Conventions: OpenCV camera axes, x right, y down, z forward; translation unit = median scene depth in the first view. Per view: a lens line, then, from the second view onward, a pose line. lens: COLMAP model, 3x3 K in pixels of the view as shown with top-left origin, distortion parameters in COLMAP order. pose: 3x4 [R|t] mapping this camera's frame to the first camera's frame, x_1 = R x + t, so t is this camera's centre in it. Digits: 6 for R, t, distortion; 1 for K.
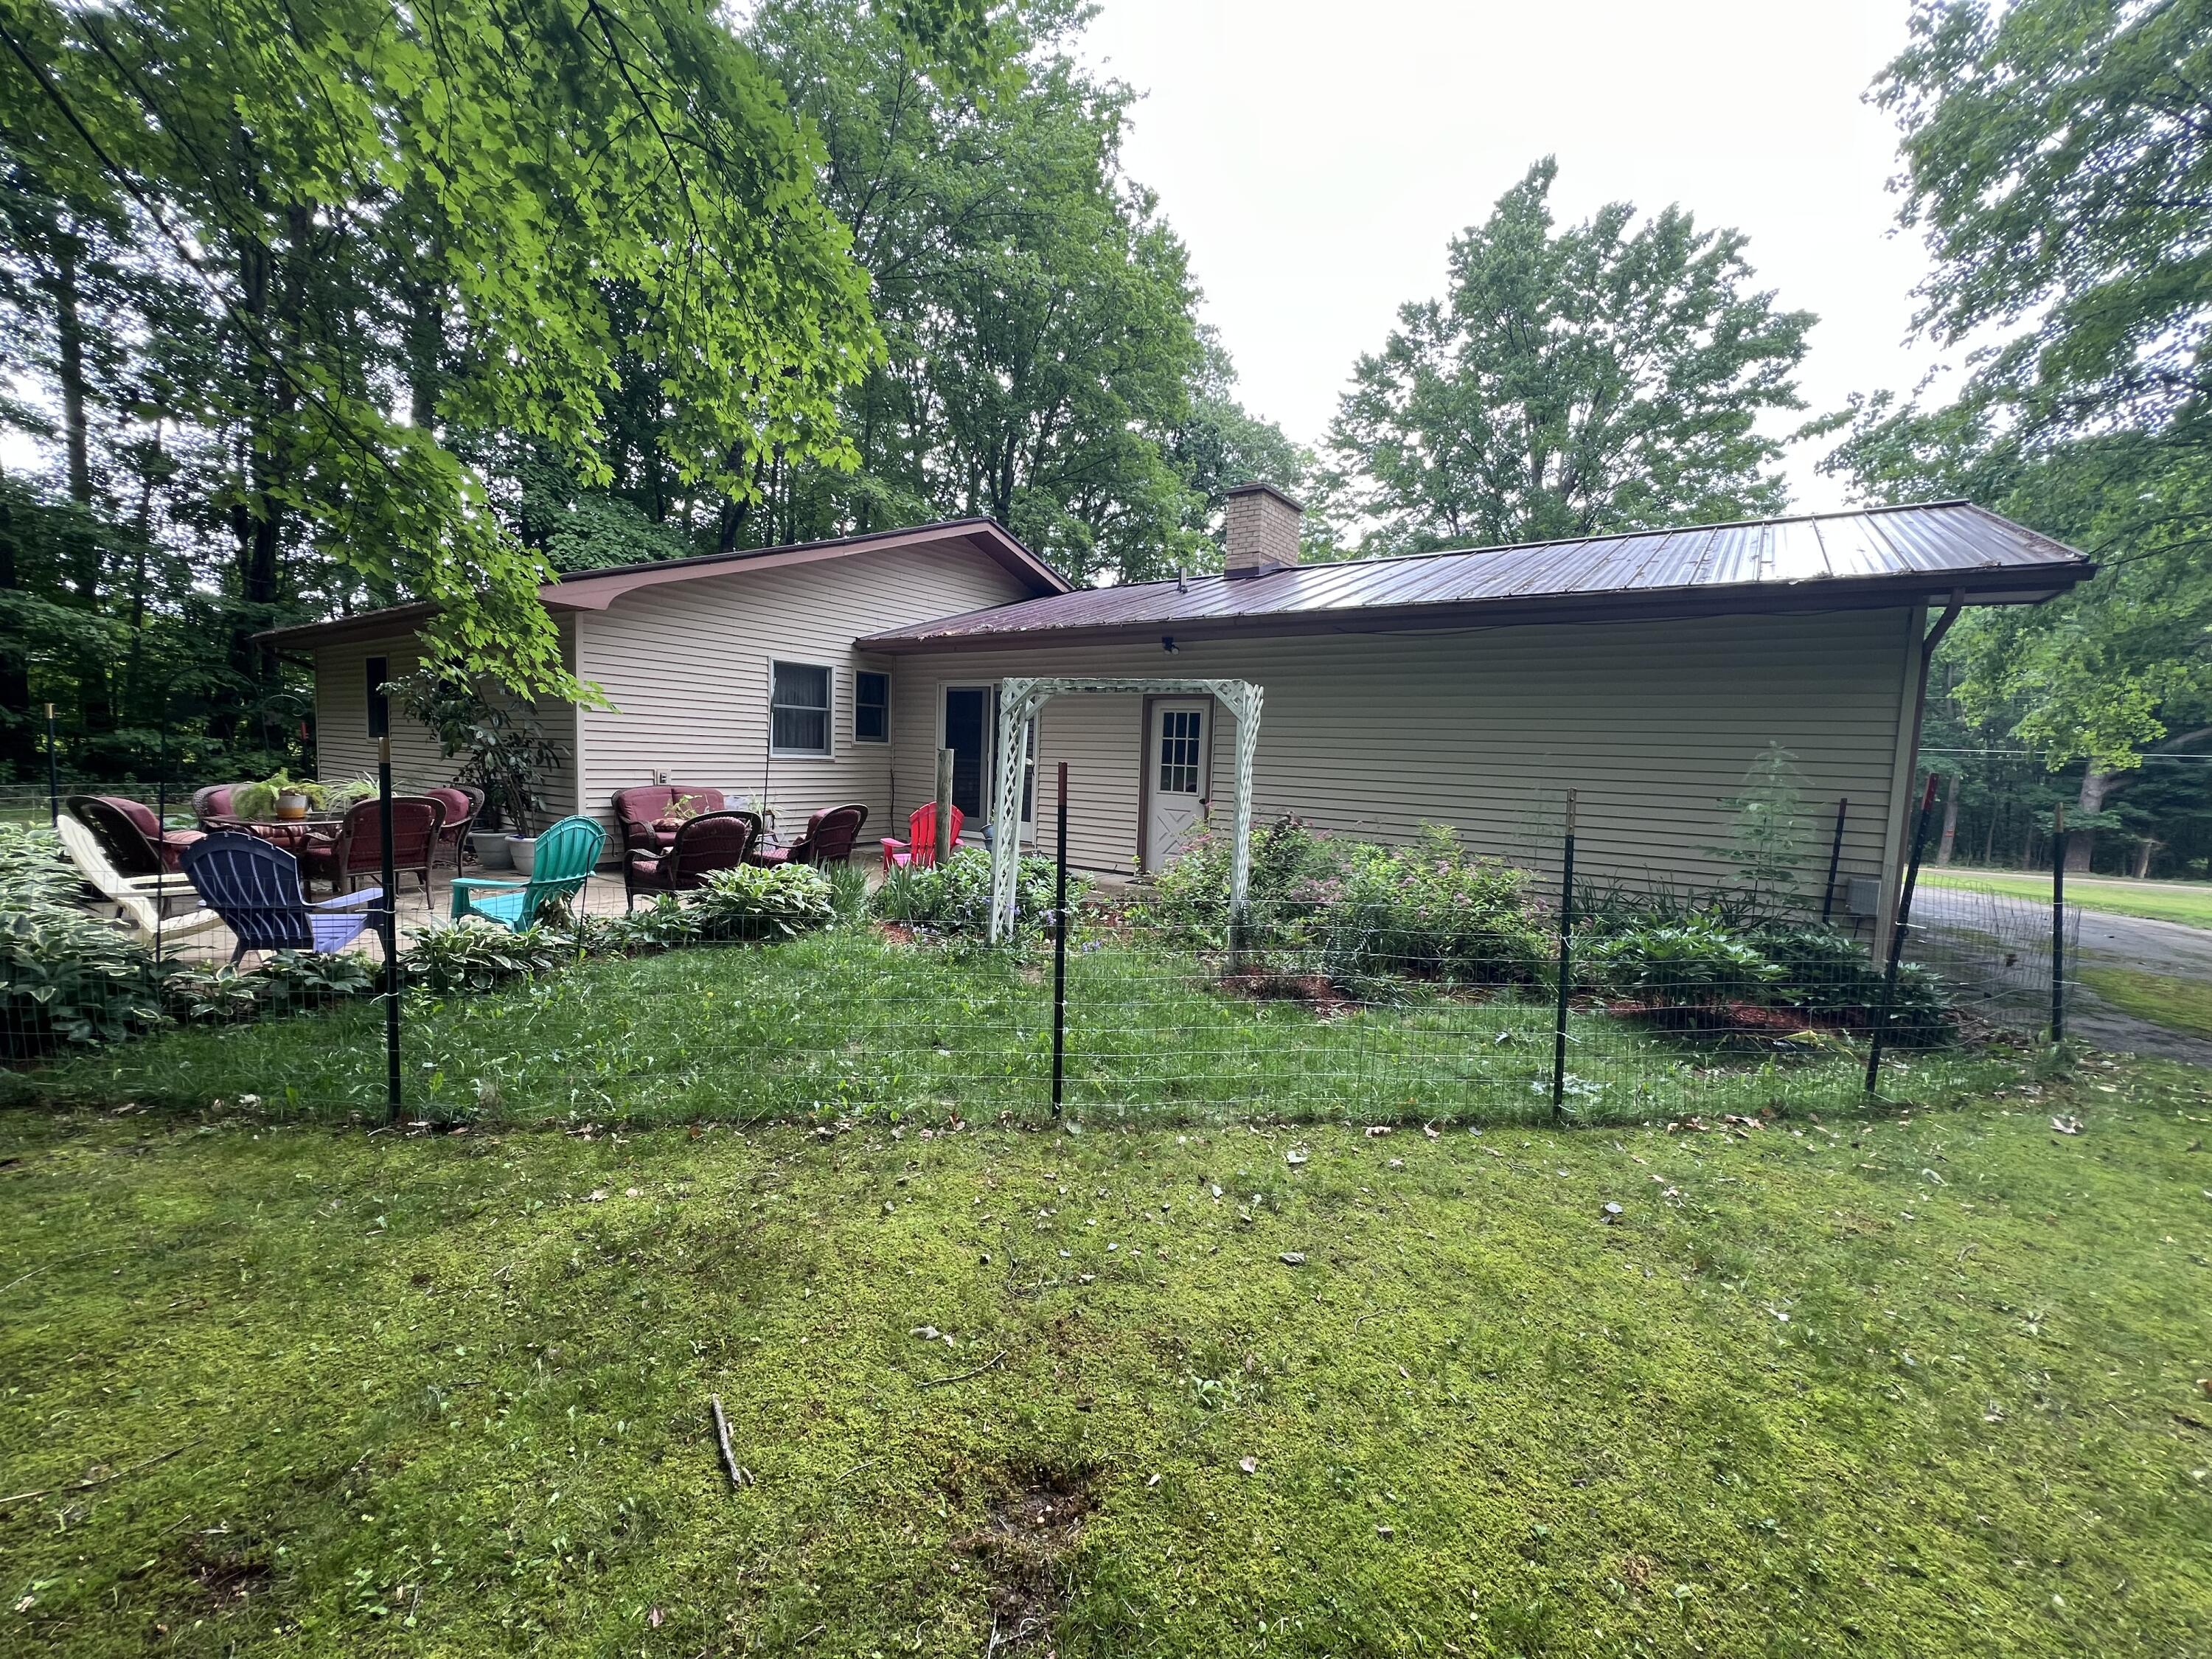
lens RADIAL K [[890.8, 0, 1104.2], [0, 890.8, 835.5], [0, 0, 1]] dist [0.000007, 0.000736]
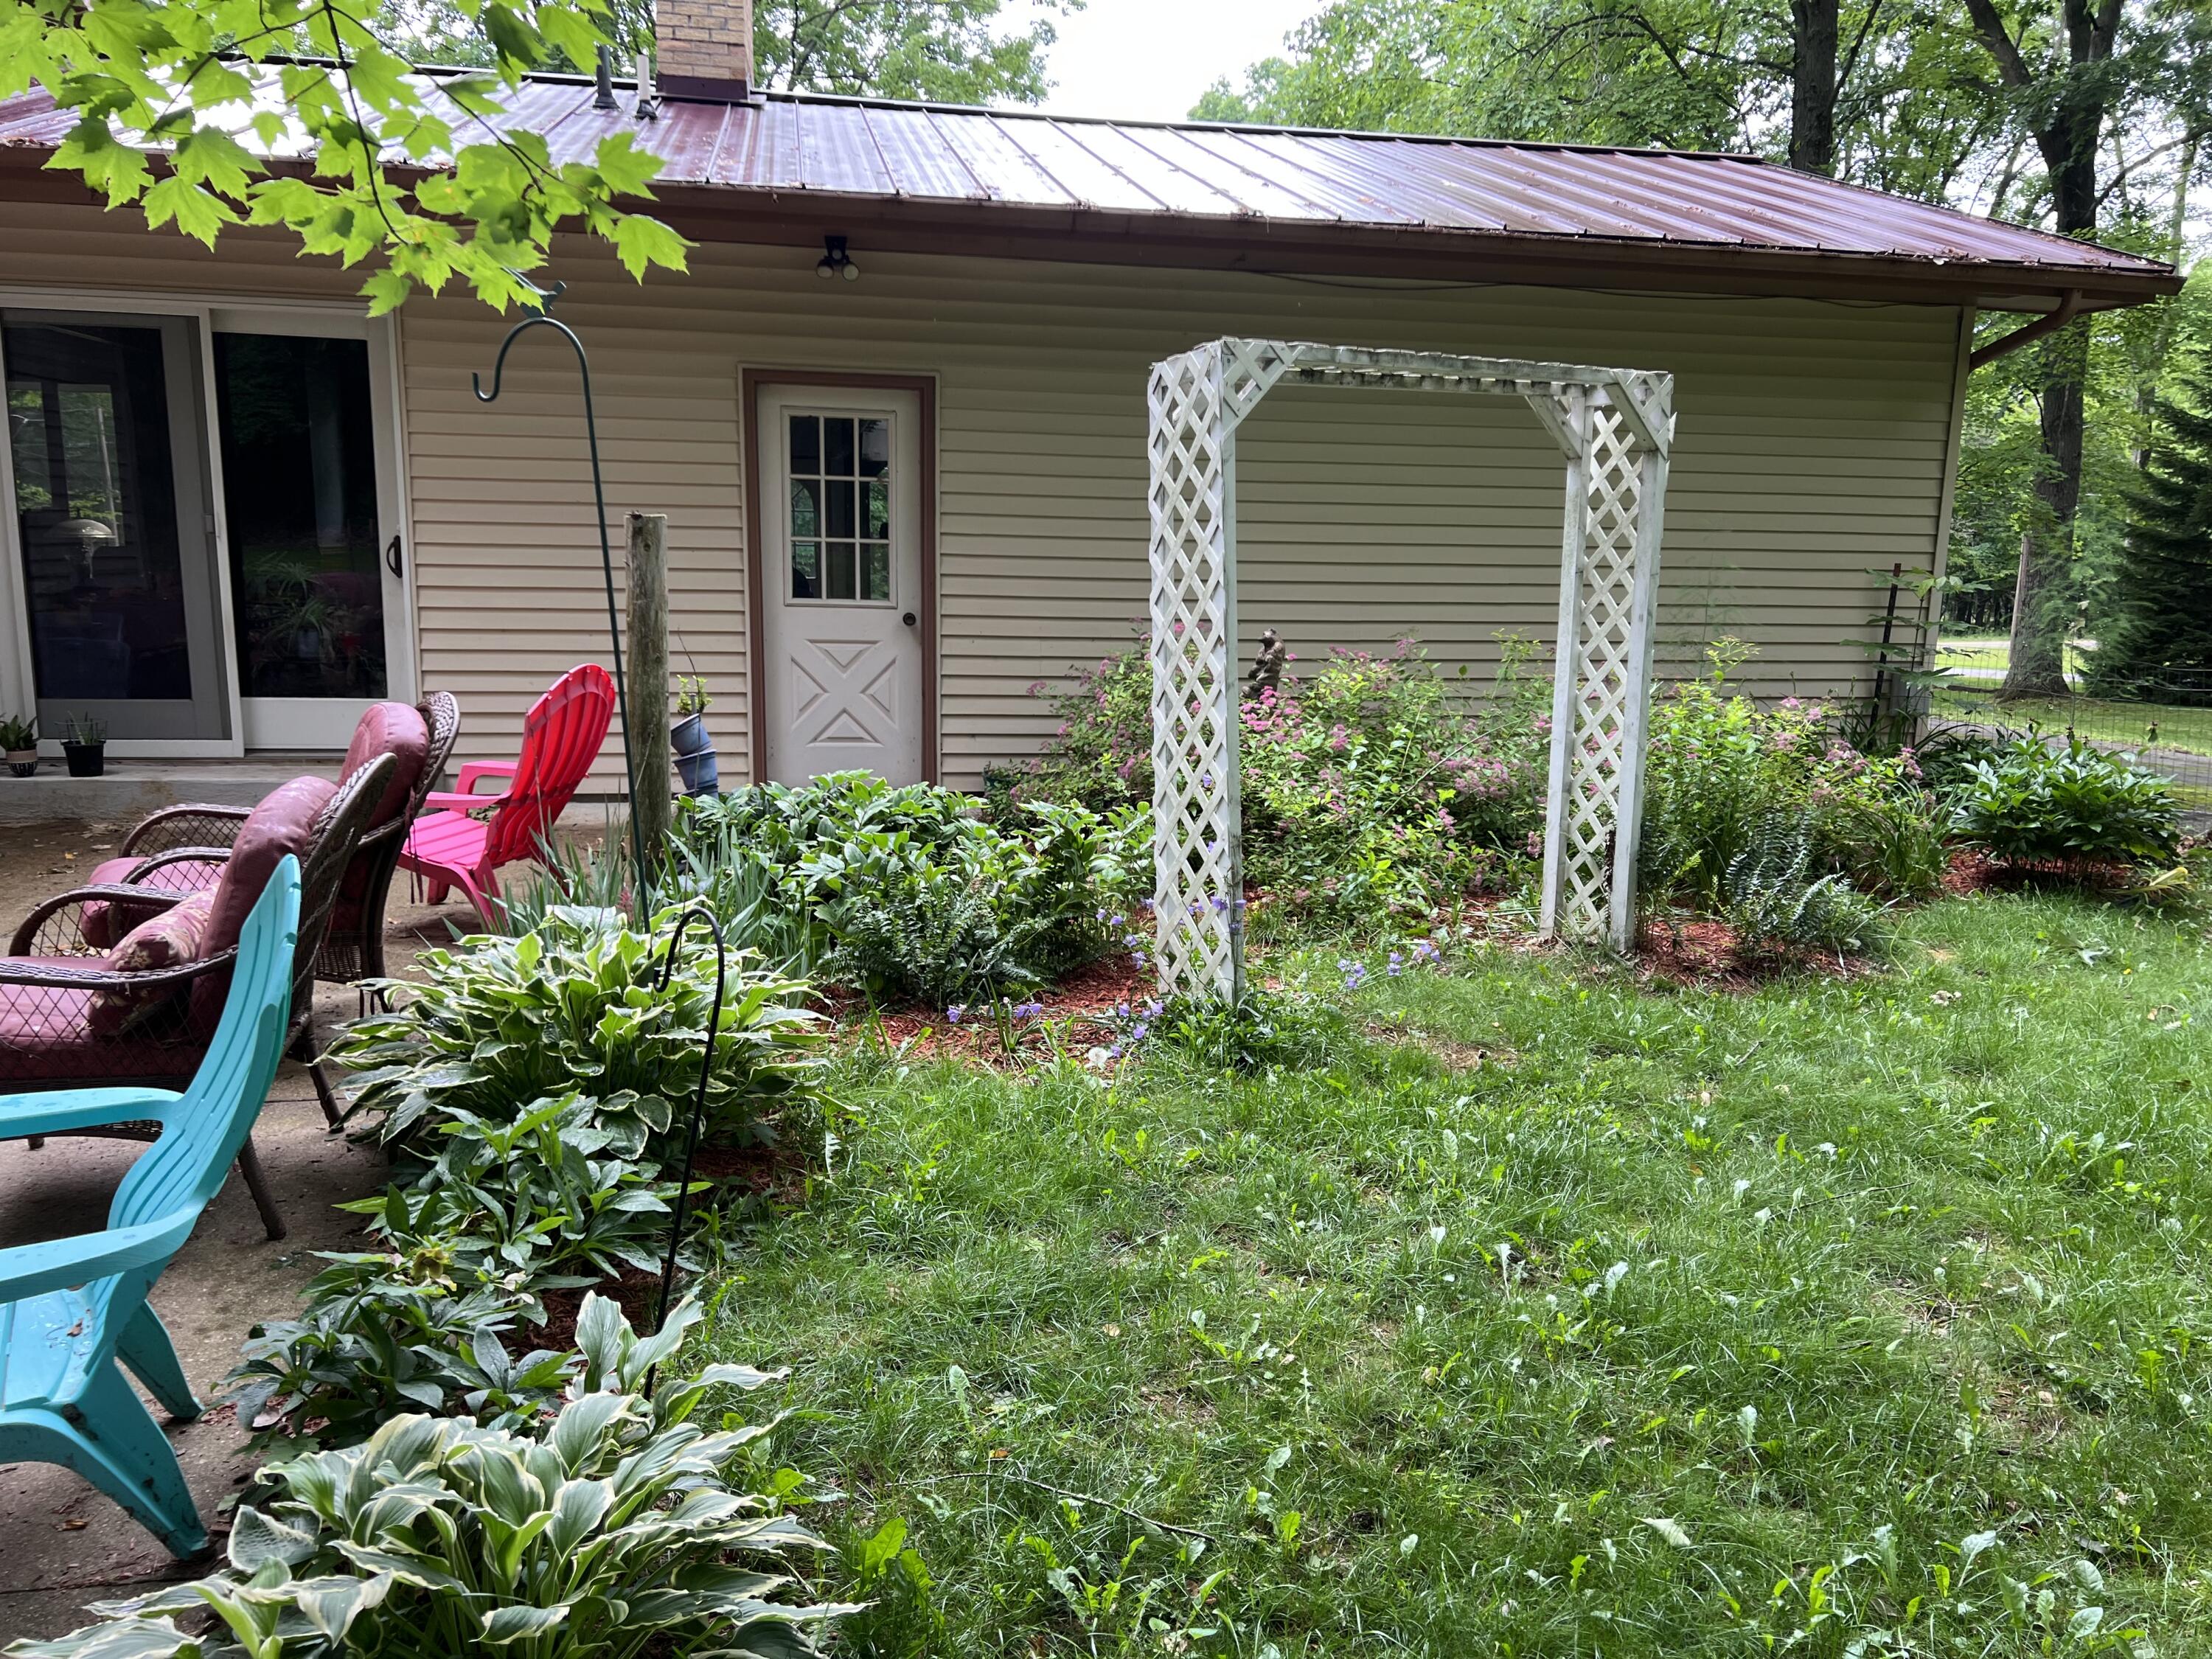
lens RADIAL K [[1740.2, 0, 1111.3], [0, 1740.2, 840.0], [0, 0, 1]] dist [0.046955, -0.004122]
pose [[0.685571, -0.150910, 0.712193, -0.456191], [0.071519, 0.987508, 0.140403, -0.043540], [-0.724484, -0.045321, 0.687800, 0.302419]]
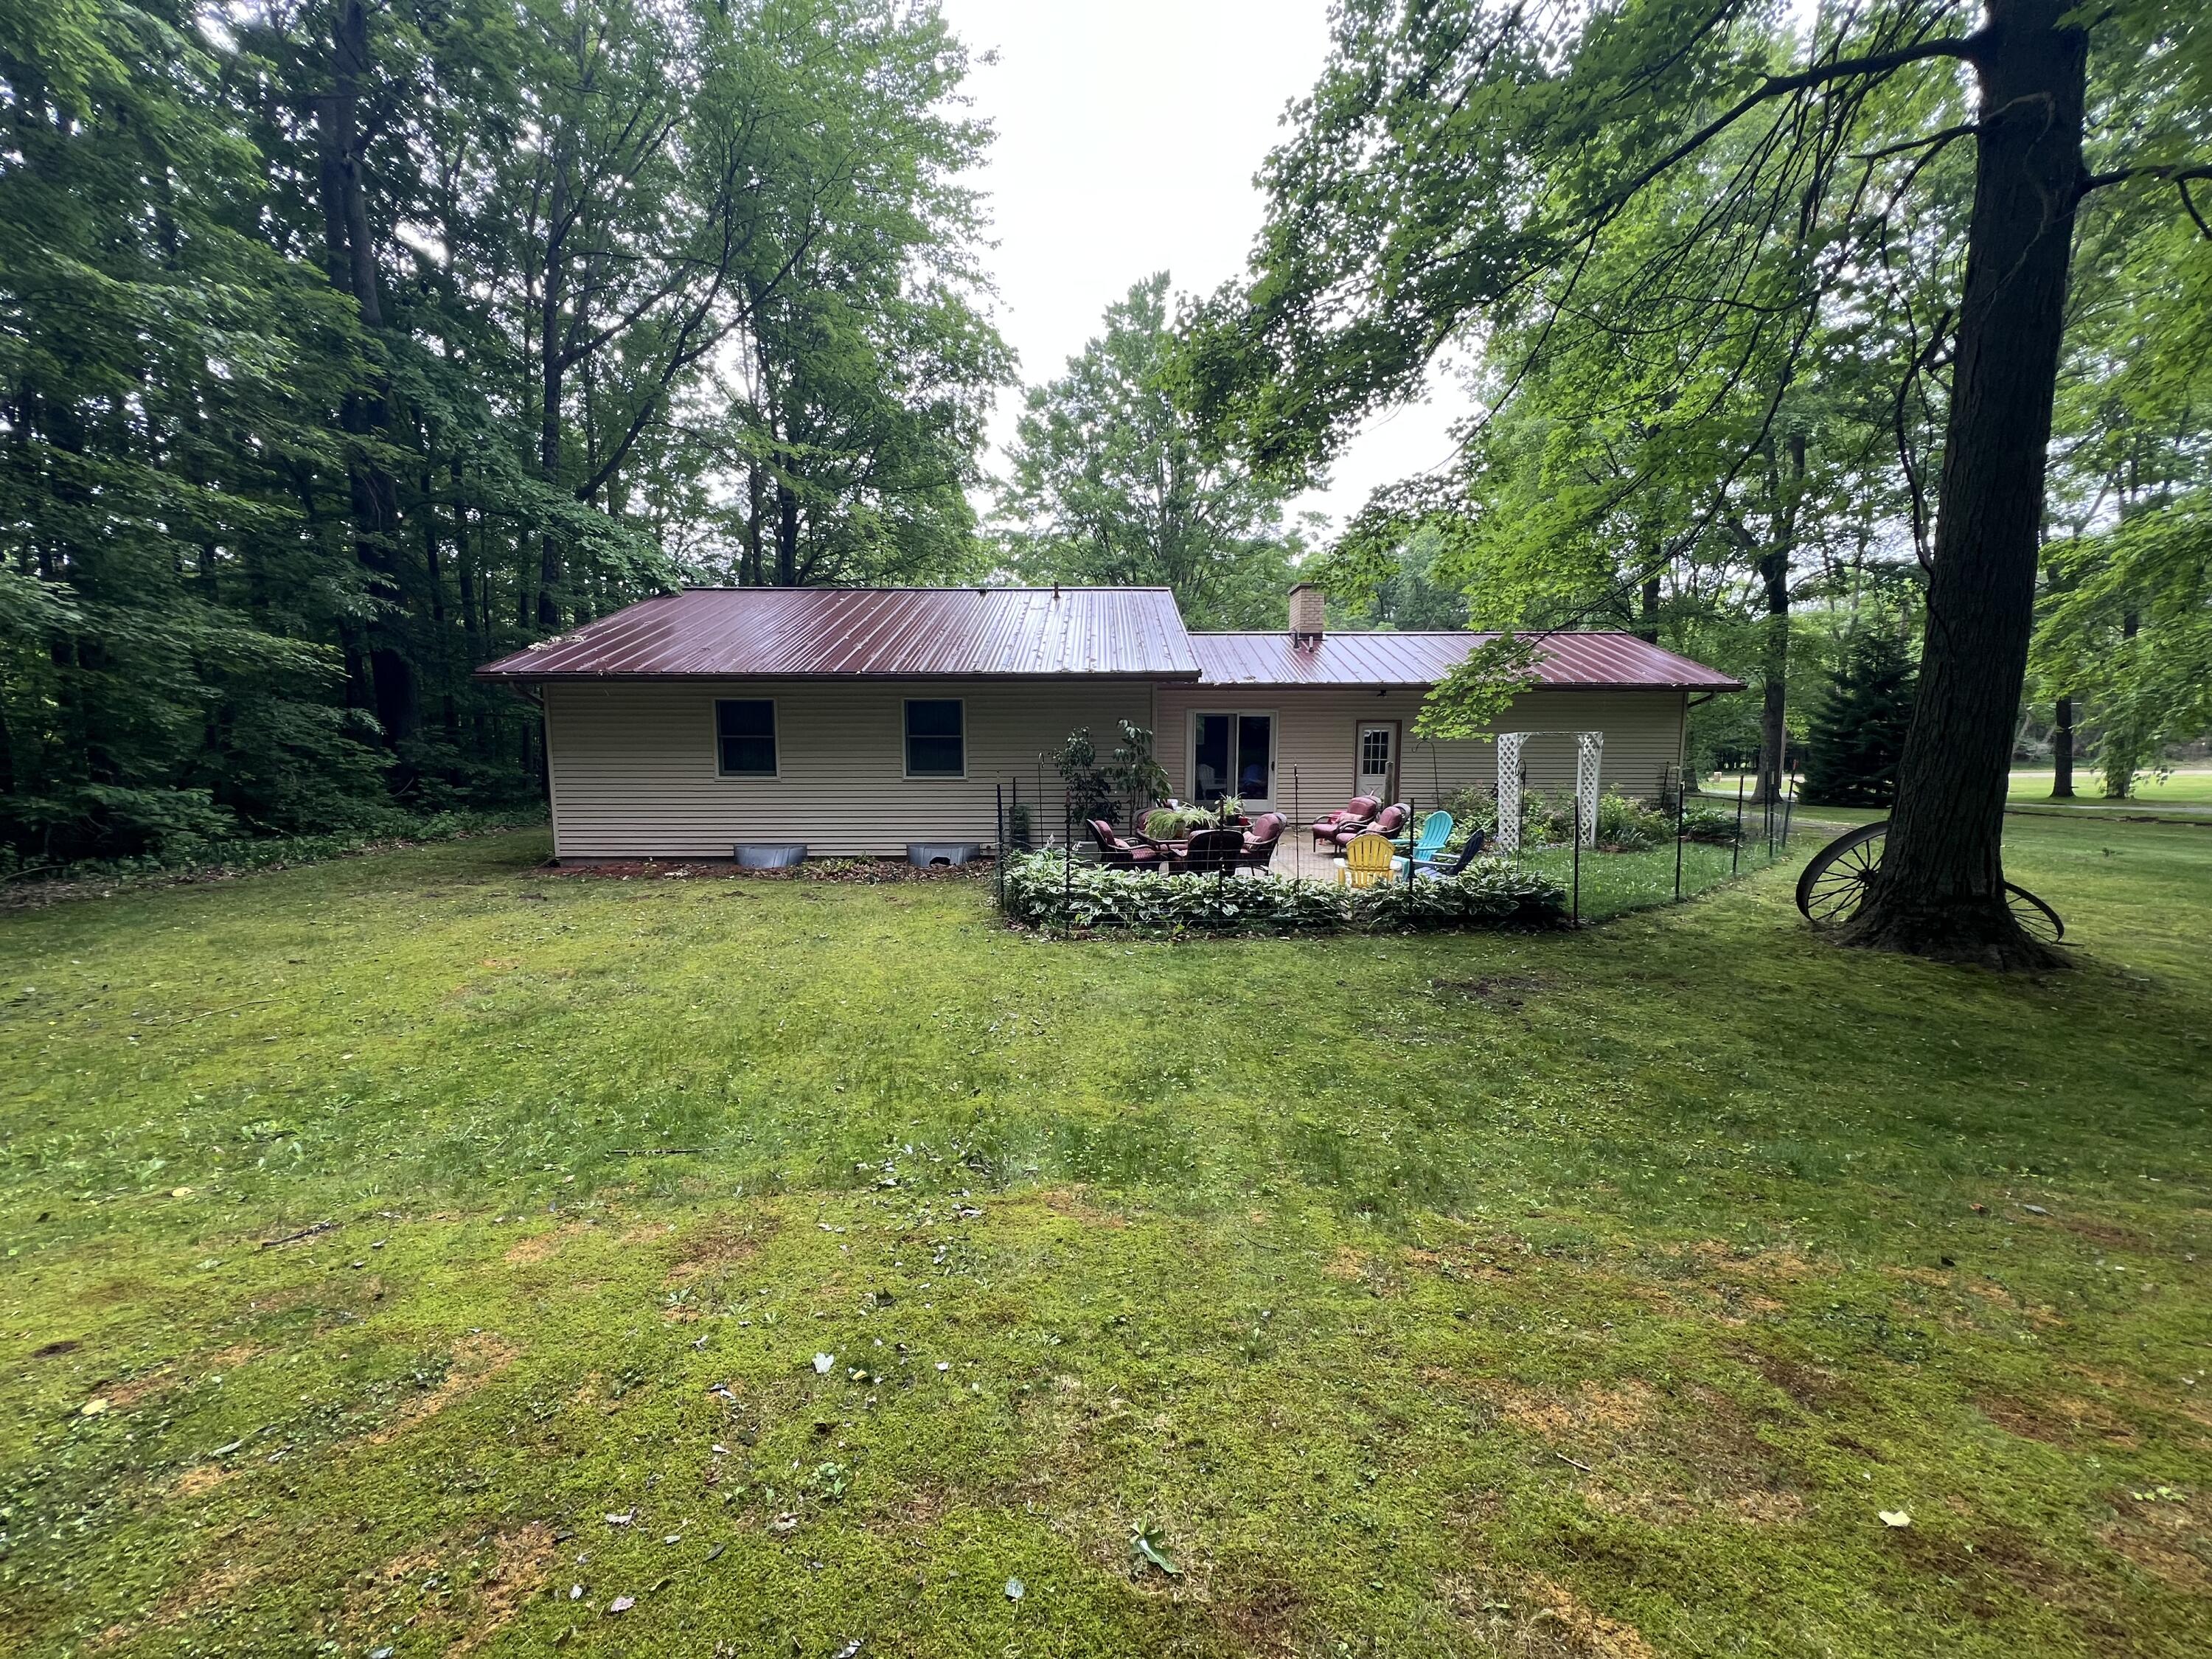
lens RADIAL K [[890.8, 0, 1104.2], [0, 890.8, 835.5], [0, 0, 1]] dist [0.000007, 0.000736]
pose [[0.810645, -0.112006, 0.574725, -1.363715], [0.083434, 0.993614, 0.075958, -0.106713], [-0.579563, -0.013624, 0.814814, -0.121609]]
